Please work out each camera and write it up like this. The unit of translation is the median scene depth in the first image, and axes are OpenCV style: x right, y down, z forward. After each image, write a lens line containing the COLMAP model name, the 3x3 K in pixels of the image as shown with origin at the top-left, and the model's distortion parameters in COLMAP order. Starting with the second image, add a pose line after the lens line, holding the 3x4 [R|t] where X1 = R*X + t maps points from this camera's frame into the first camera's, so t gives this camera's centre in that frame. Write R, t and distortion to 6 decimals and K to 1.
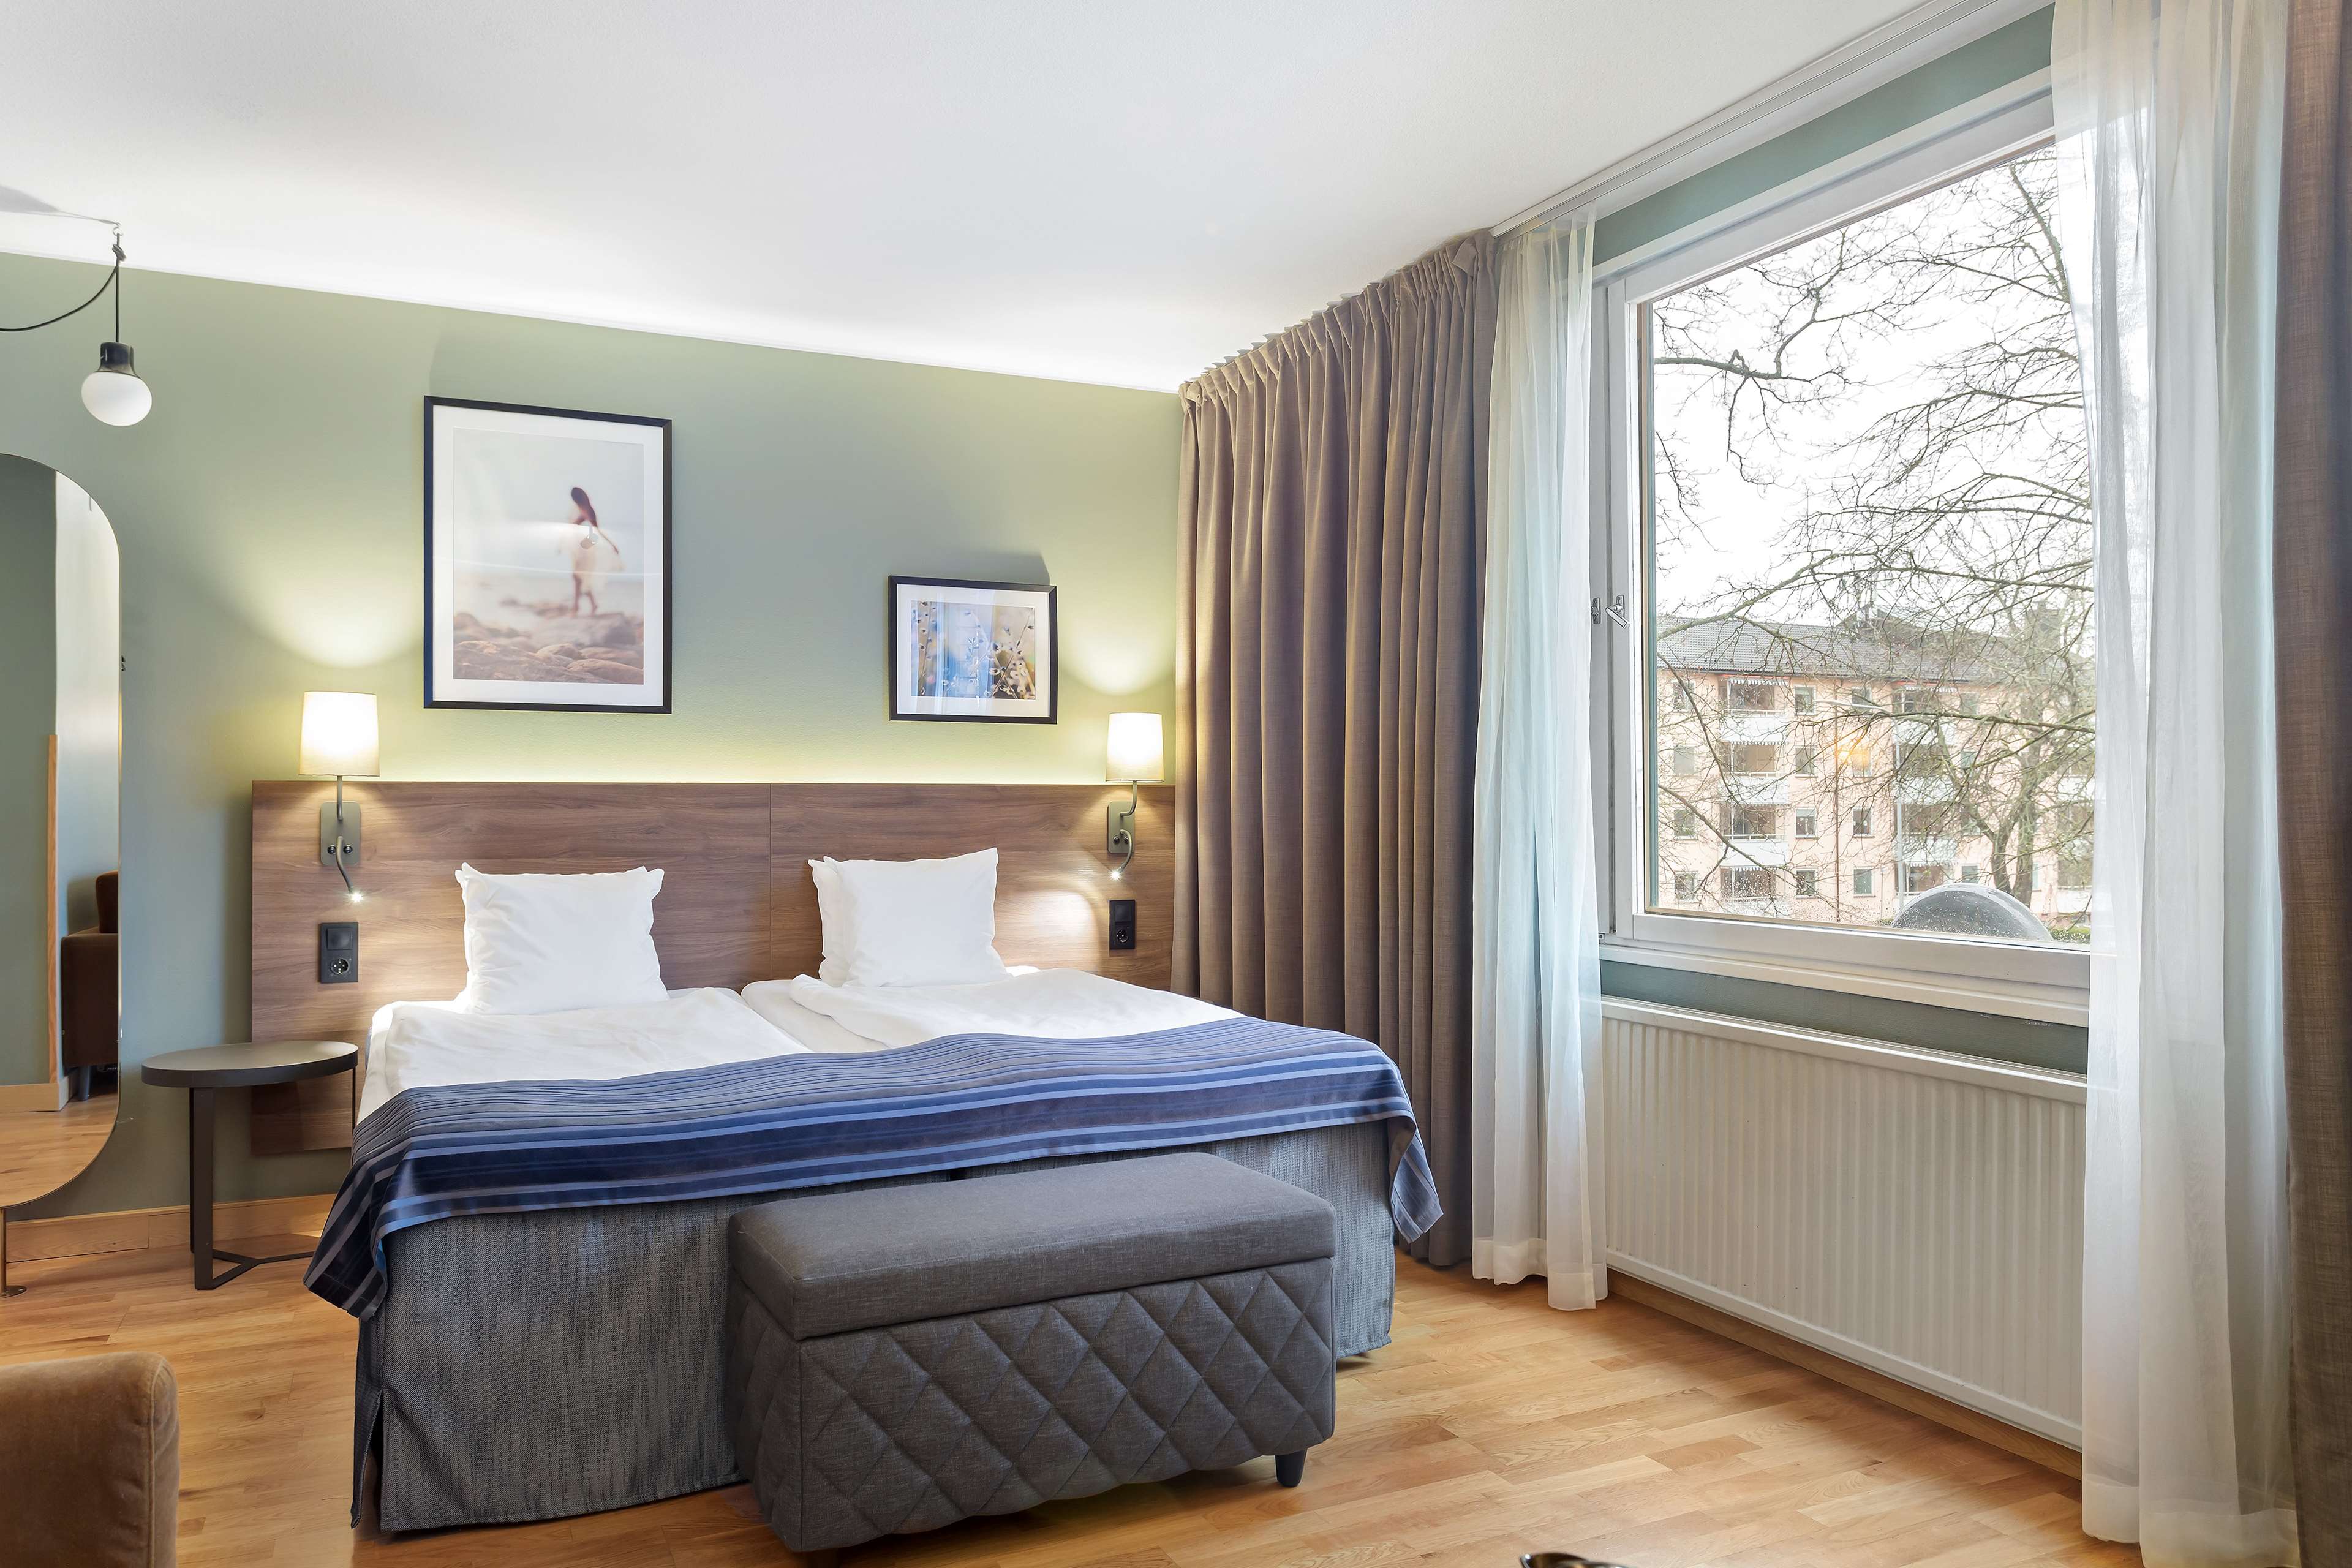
lens RADIAL K [[1619.8, 0, 1182.4], [0, 1619.8, 802.7], [0, 0, 1]] dist [-0.004084, 0.001111]
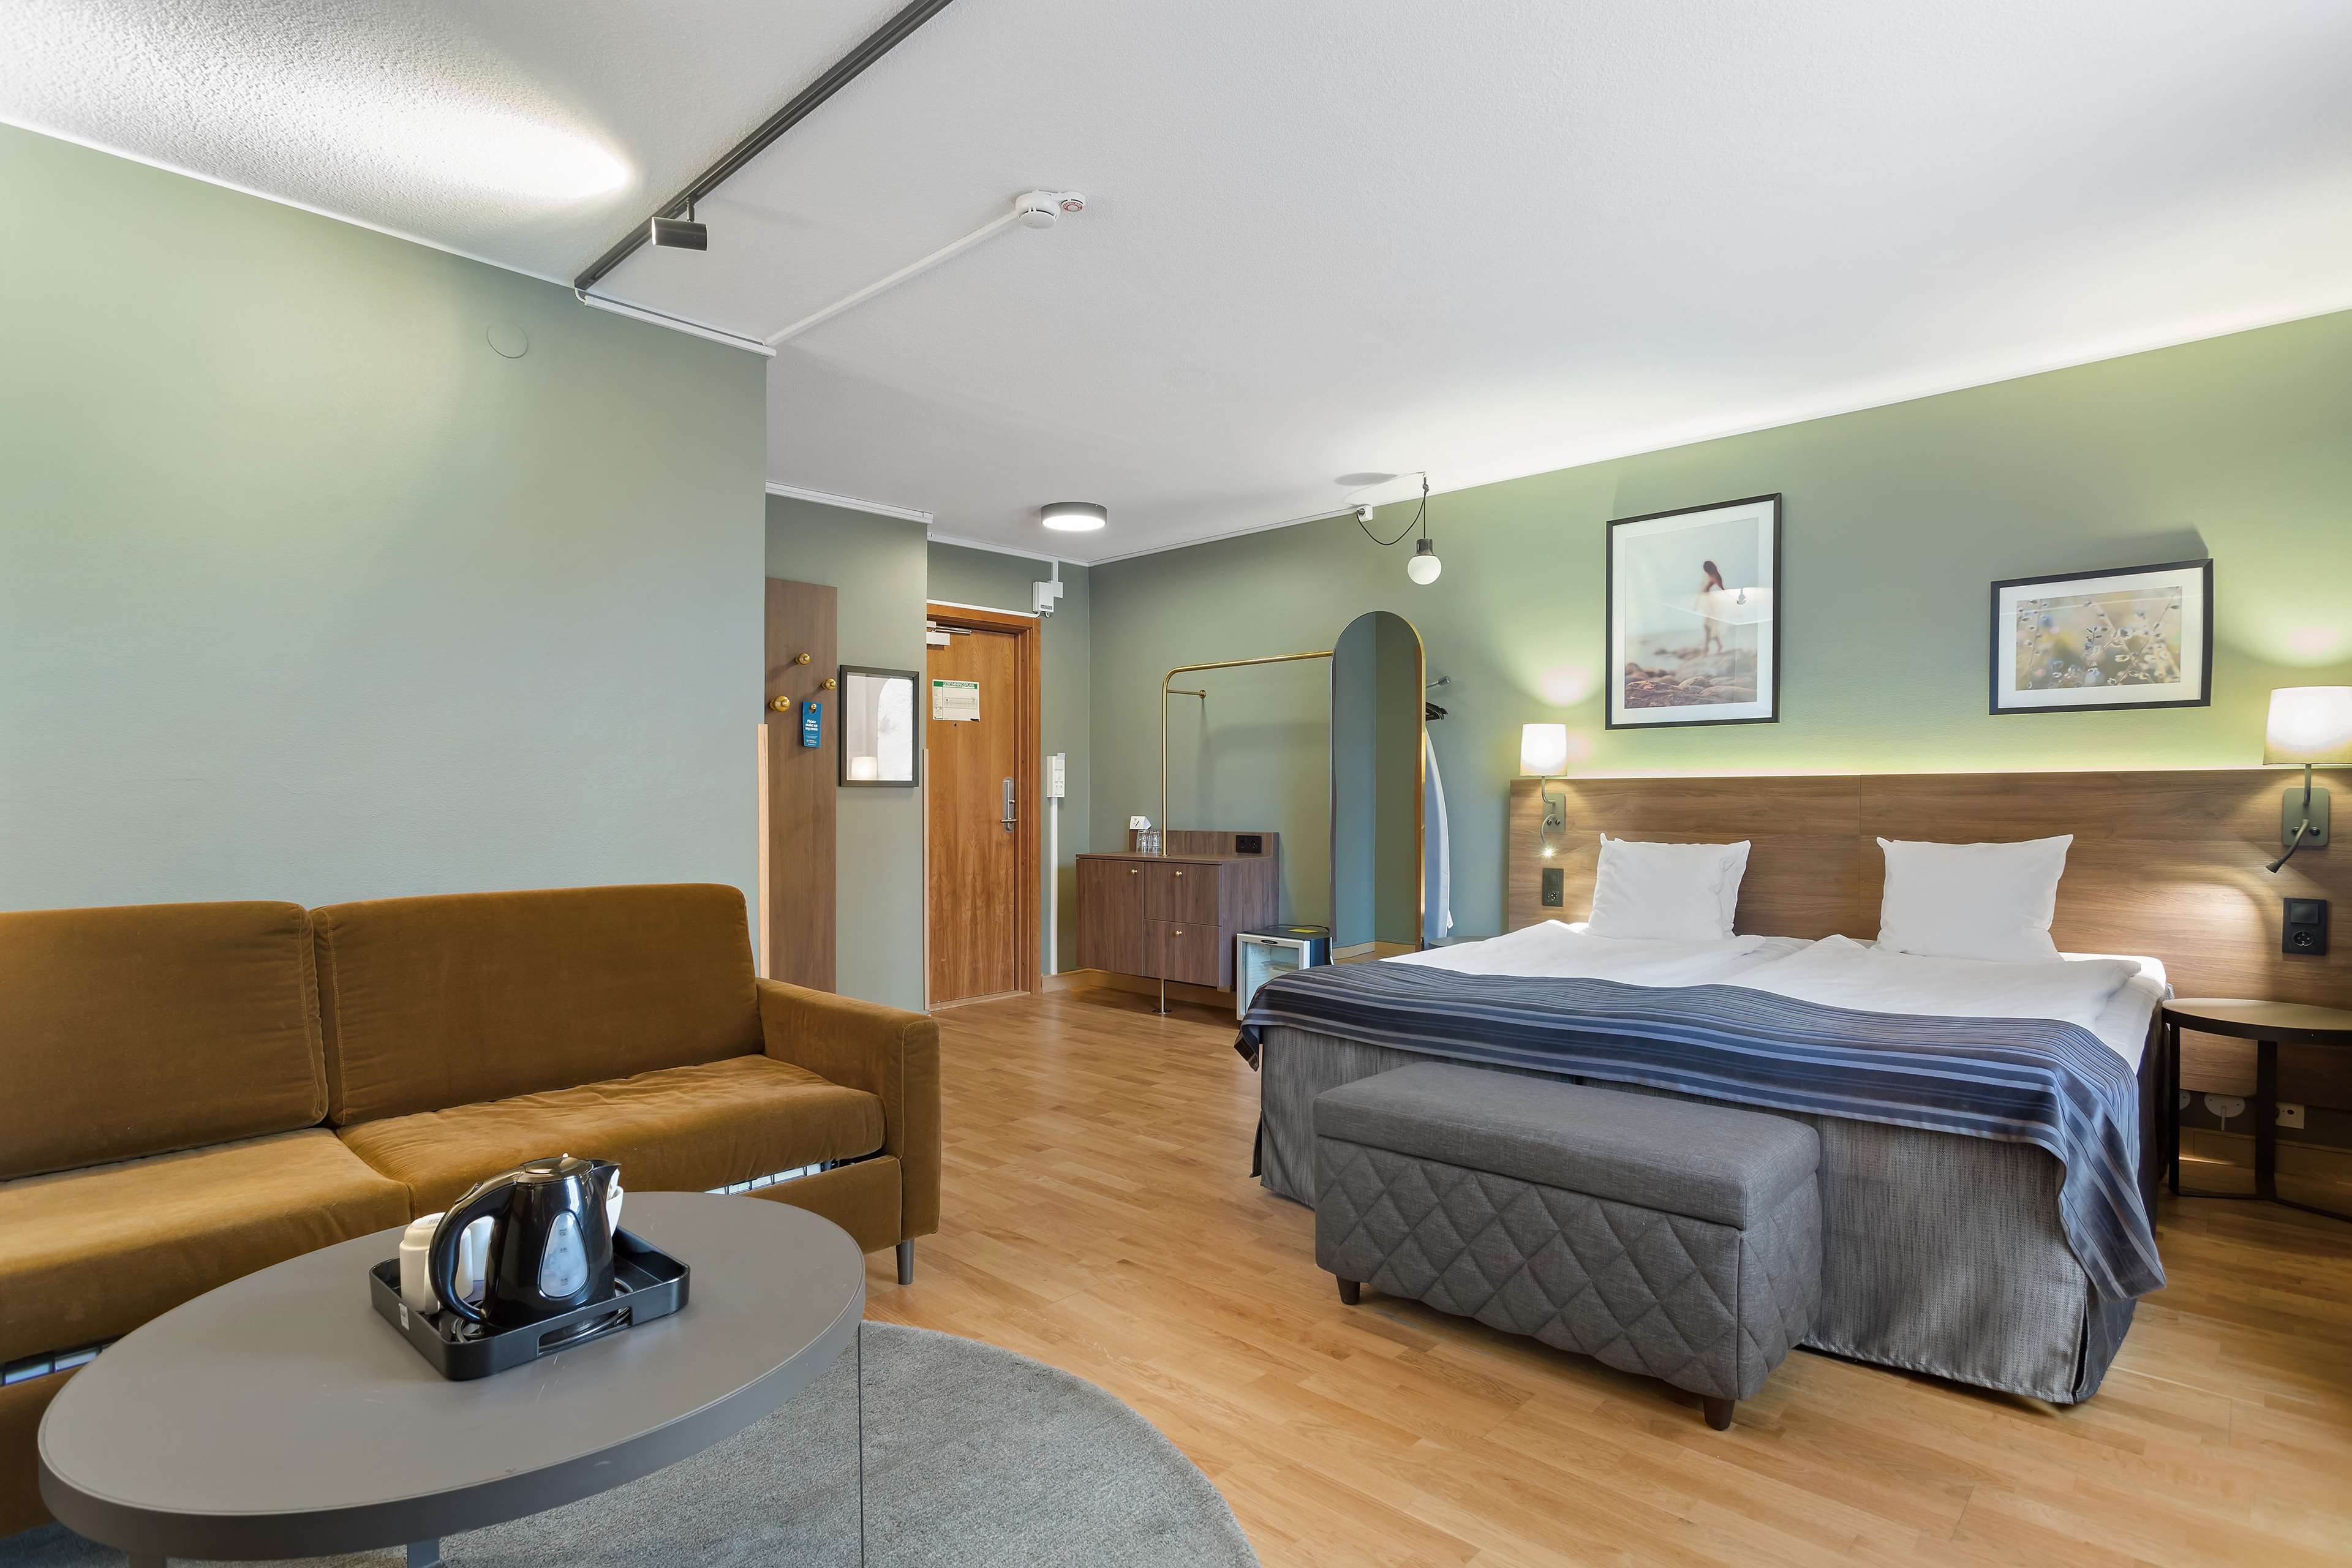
lens RADIAL K [[1155.0, 0, 1184.7], [0, 1155.0, 818.5], [0, 0, 1]] dist [-0.001325, -0.000391]
pose [[0.372617, 0.017804, -0.927814, 0.369246], [0.005867, 0.999751, 0.021540, -0.001290], [0.927967, -0.013470, 0.372420, 0.225313]]
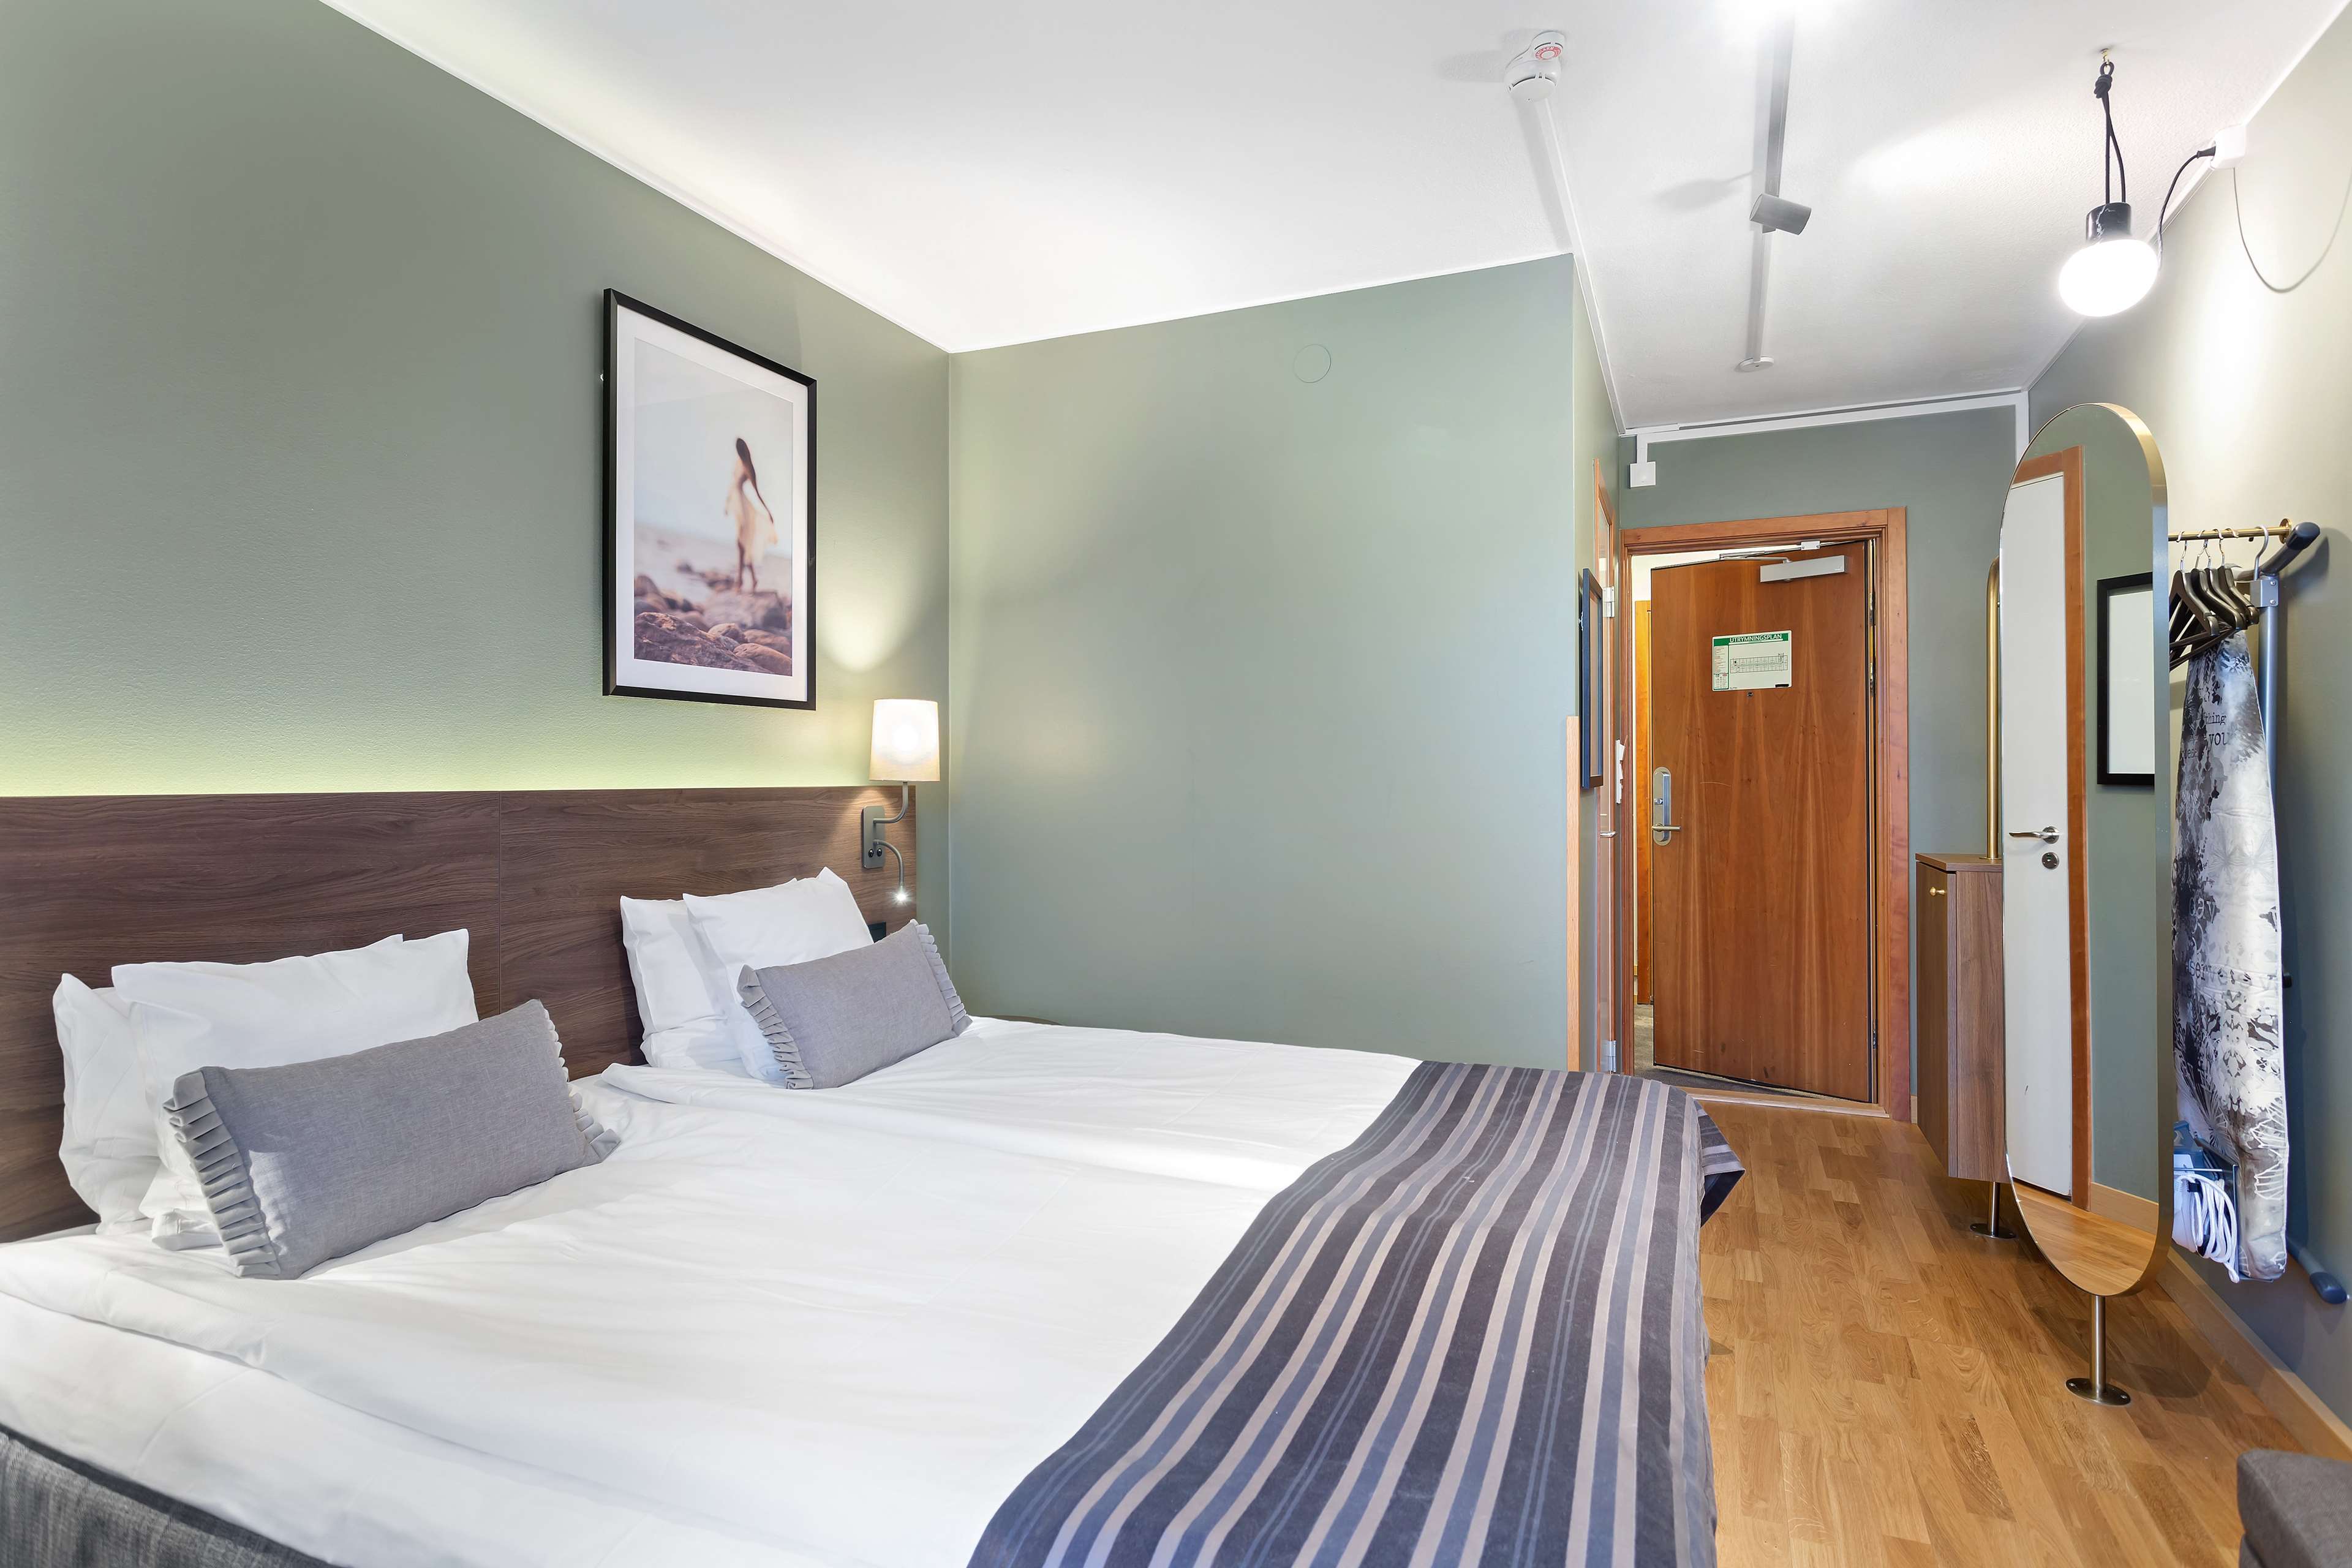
lens RADIAL K [[1222.7, 0, 1176.0], [0, 1222.7, 767.5], [0, 0, 1]] dist [-0.003535, -0.000054]
pose [[0.751648, -0.000274, 0.659565, -0.622892], [0.009739, 0.999896, -0.010683, -0.014994], [-0.659493, 0.014454, 0.751572, 0.375652]]
